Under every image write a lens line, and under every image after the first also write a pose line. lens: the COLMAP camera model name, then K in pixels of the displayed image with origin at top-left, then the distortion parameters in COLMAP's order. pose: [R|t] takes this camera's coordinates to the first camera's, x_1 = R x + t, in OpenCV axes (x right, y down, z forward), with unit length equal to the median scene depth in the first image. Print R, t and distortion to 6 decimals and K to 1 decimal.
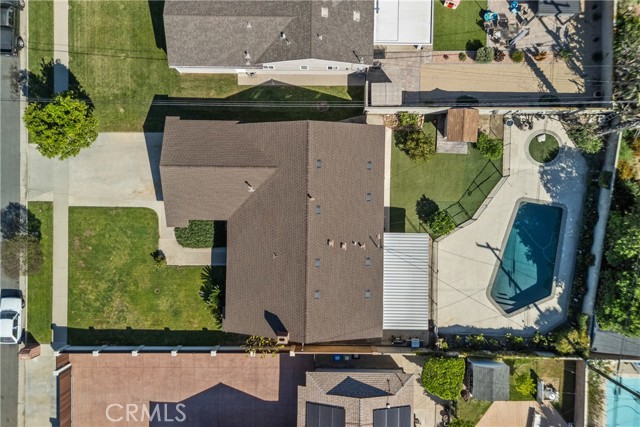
lens RADIAL K [[449.6, 0, 325.3], [0, 449.6, 211.0], [0, 0, 1]] dist [0.032658, -0.002279]
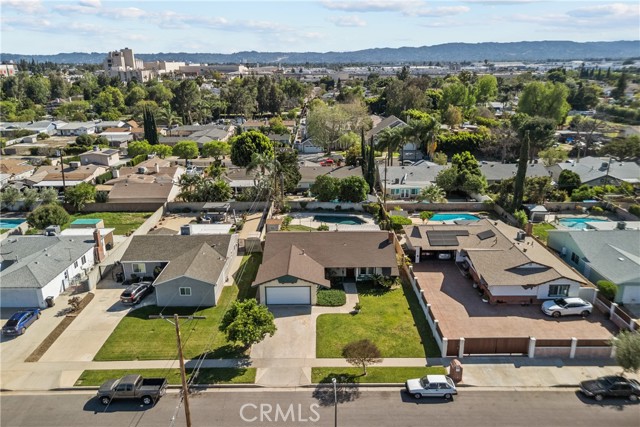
lens RADIAL K [[449.6, 0, 325.3], [0, 449.6, 211.0], [0, 0, 1]] dist [0.032658, -0.002279]
pose [[-0.024924, -0.304525, 0.952178, -1.505795], [0.999580, -0.021652, 0.019240, -0.001021], [0.014758, 0.952258, 0.304937, 0.330368]]
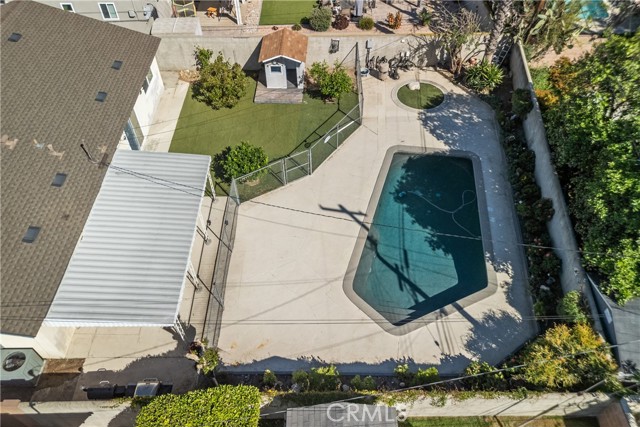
lens RADIAL K [[438.2, 0, 322.1], [0, 438.2, 258.7], [0, 0, 1]] dist [-0.002280, 0.001755]
pose [[0.999811, -0.010994, 0.016031, 0.329692], [0.018472, 0.794144, -0.607449, 0.420075], [-0.006053, 0.607630, 0.794197, 0.646634]]
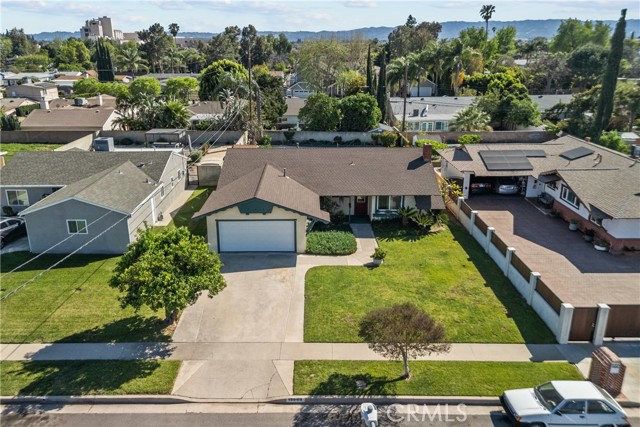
lens RADIAL K [[476.8, 0, 310.3], [0, 476.8, 198.5], [0, 0, 1]] dist [0.027510, -0.002999]
pose [[-0.009200, -0.310373, 0.950570, -1.066287], [0.999831, -0.017998, 0.003800, -0.001152], [0.015929, 0.950445, 0.310486, 0.659546]]
